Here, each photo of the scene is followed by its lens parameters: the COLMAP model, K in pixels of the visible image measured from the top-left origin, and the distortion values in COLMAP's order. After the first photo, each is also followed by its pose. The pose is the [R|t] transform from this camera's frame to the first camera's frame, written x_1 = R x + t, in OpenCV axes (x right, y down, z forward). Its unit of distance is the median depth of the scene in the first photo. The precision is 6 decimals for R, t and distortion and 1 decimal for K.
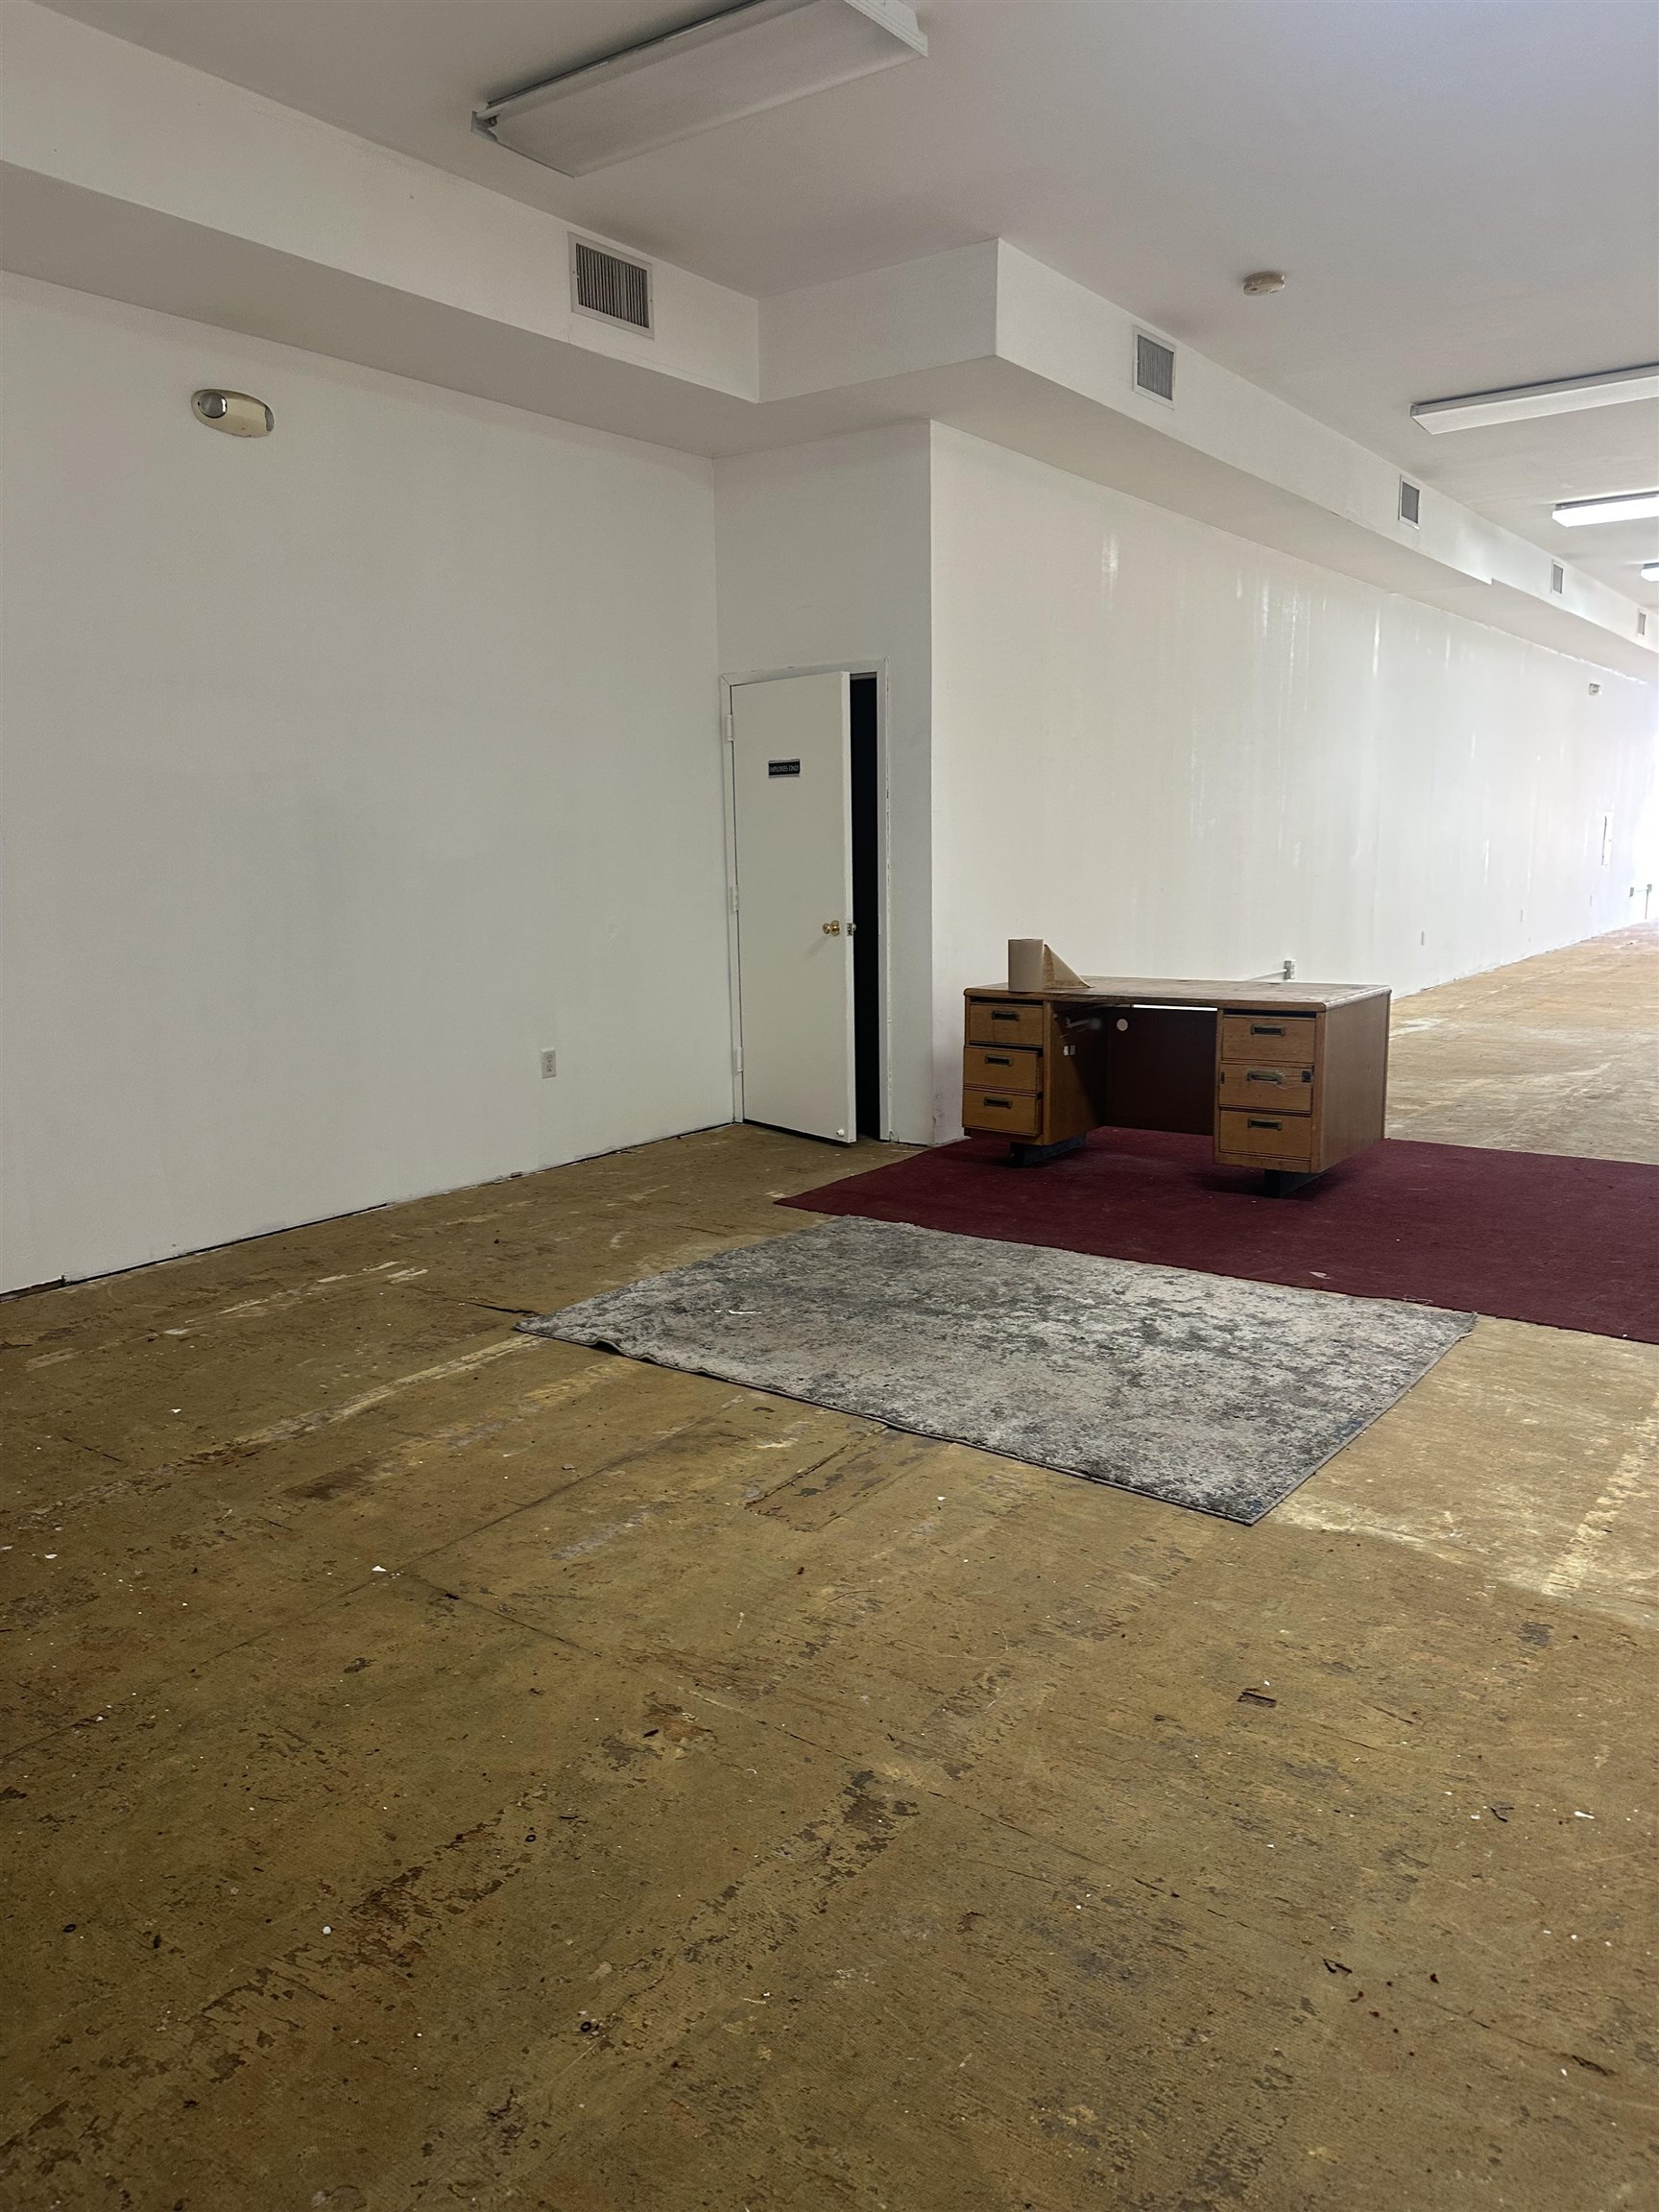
lens RADIAL K [[1554.6, 0, 829.5], [0, 1554.6, 1106.0], [0, 0, 1]] dist [0.164097, -0.327525]
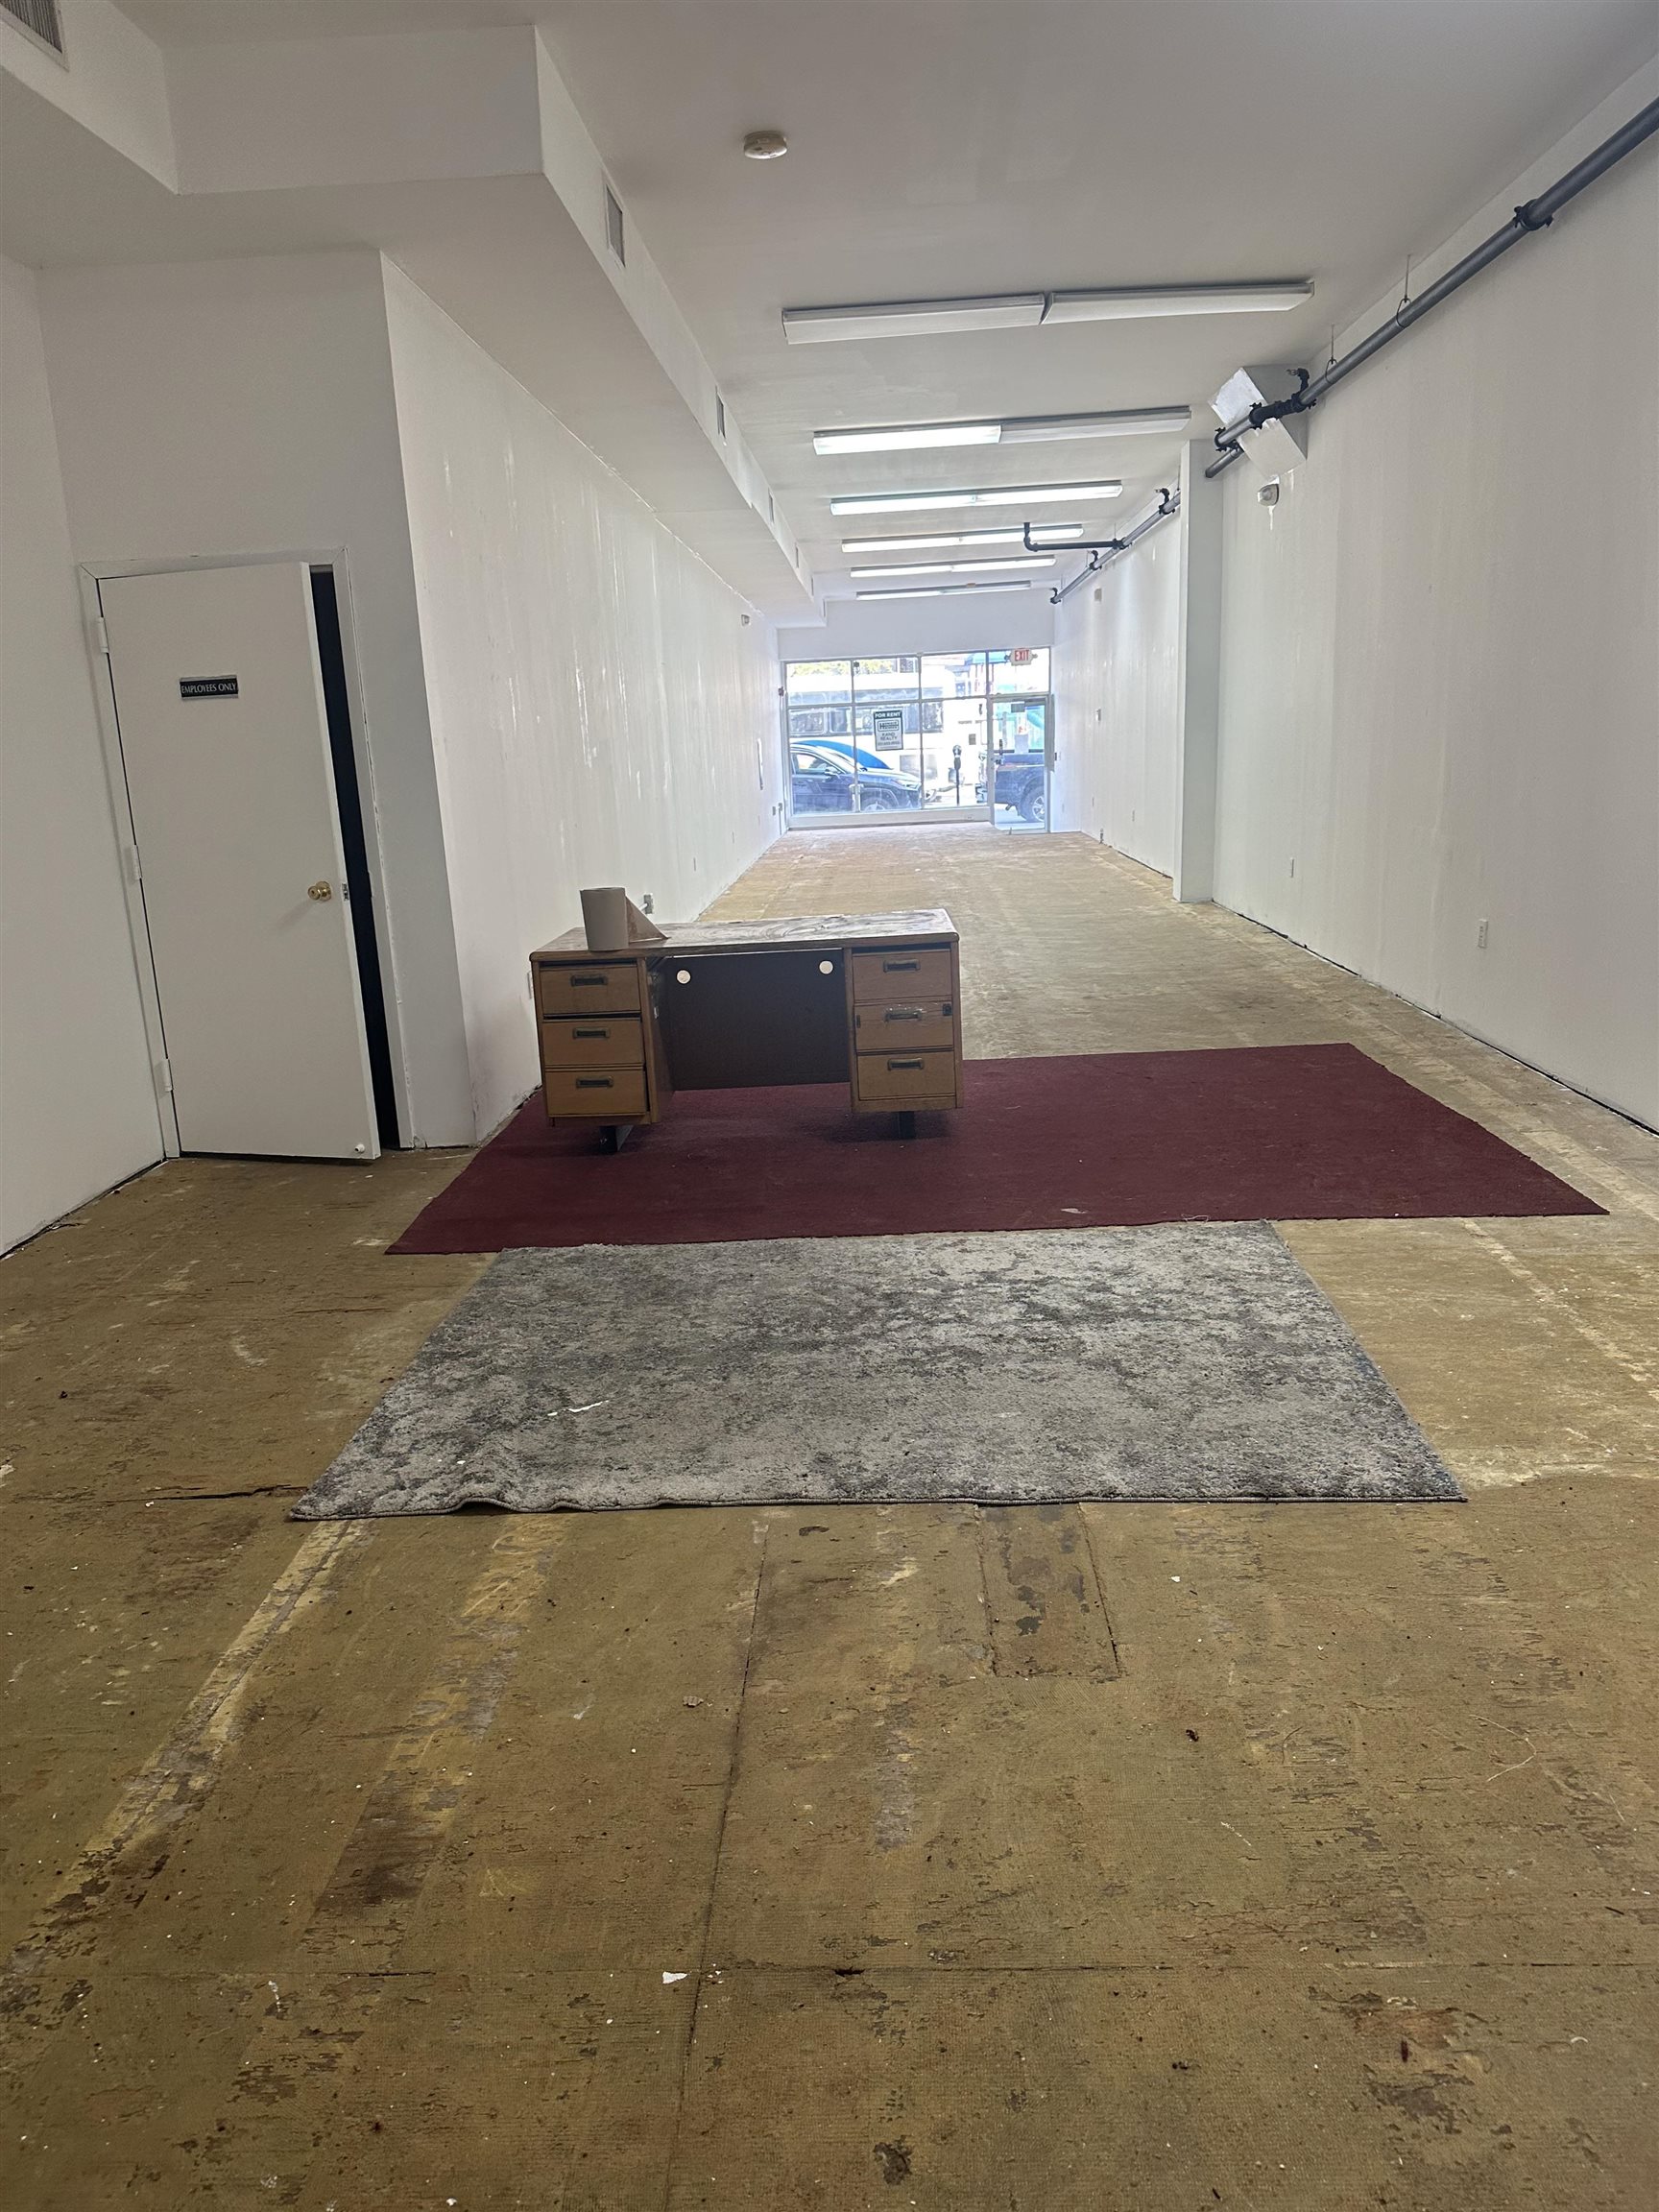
lens RADIAL K [[1554.6, 0, 829.5], [0, 1554.6, 1106.0], [0, 0, 1]] dist [0.164097, -0.327525]
pose [[0.829294, -0.154304, 0.537087, -0.343578], [0.131894, 0.988014, 0.080203, -0.057377], [-0.543025, 0.004326, 0.839706, 0.296424]]
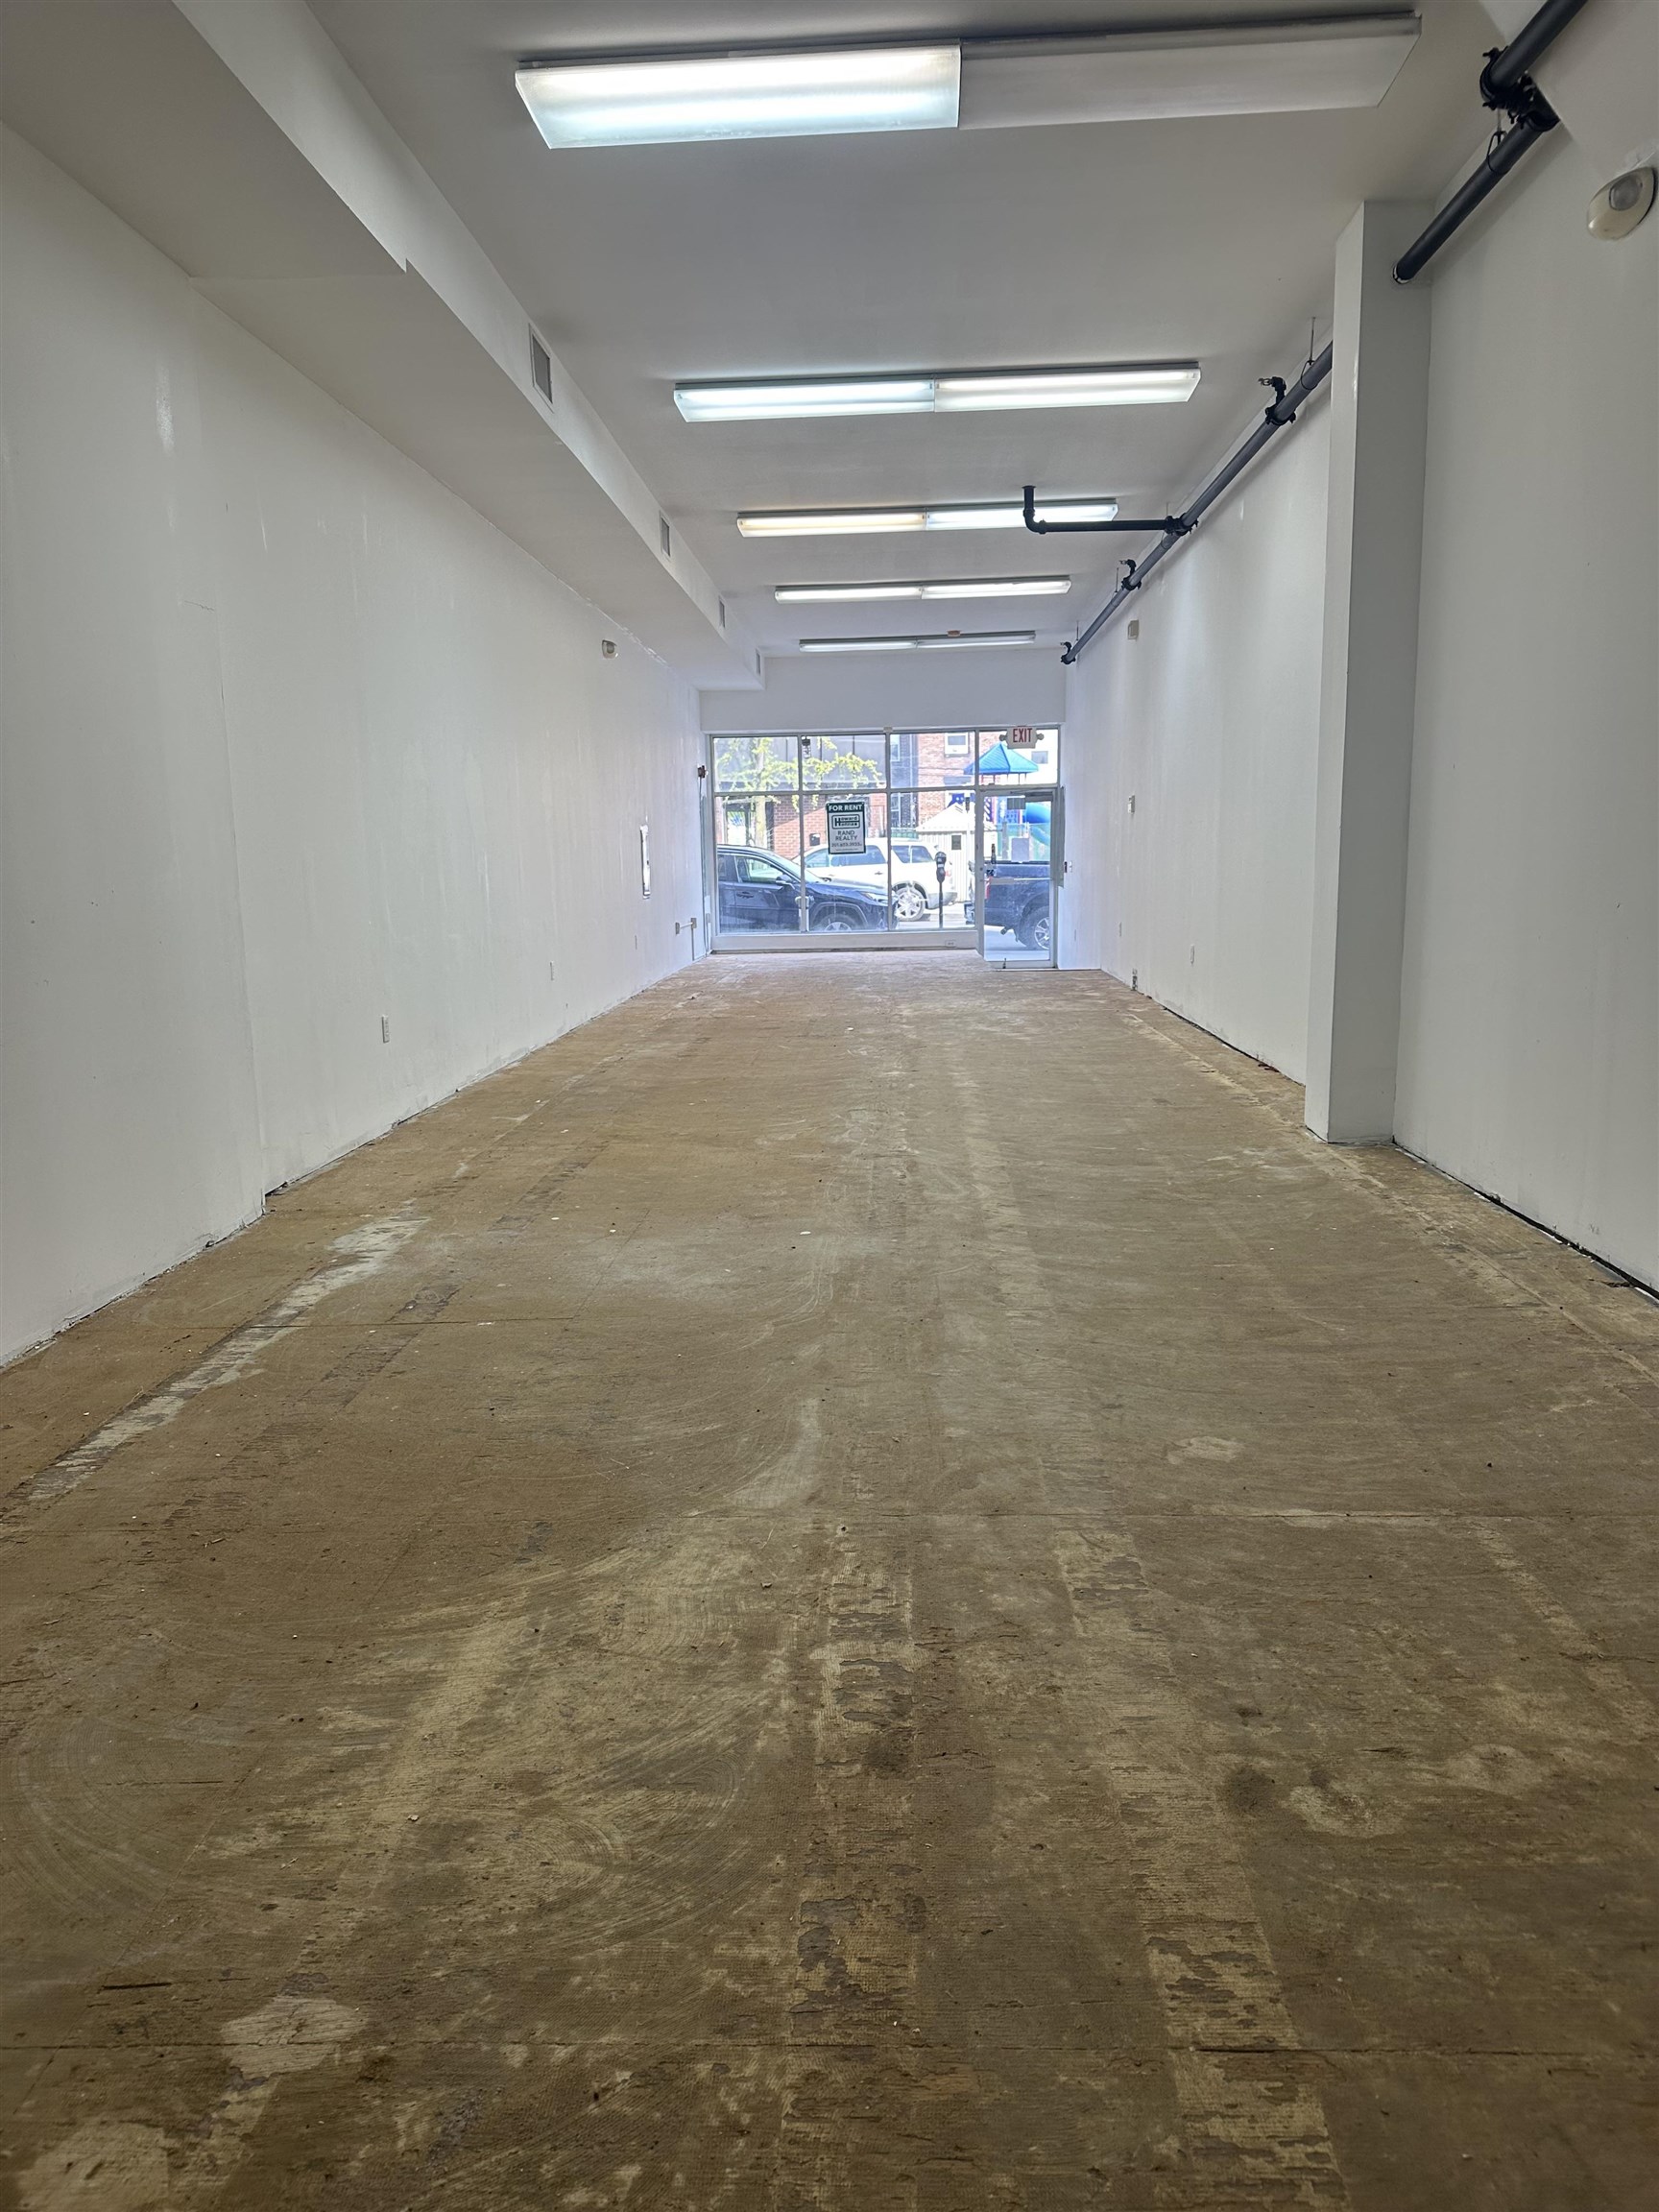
lens RADIAL K [[1554.6, 0, 829.5], [0, 1554.6, 1106.0], [0, 0, 1]] dist [0.164097, -0.327525]
pose [[0.832769, -0.095285, 0.545358, 0.590526], [0.107074, 0.994199, 0.010203, -0.198481], [-0.543167, 0.049897, 0.838141, 1.348920]]
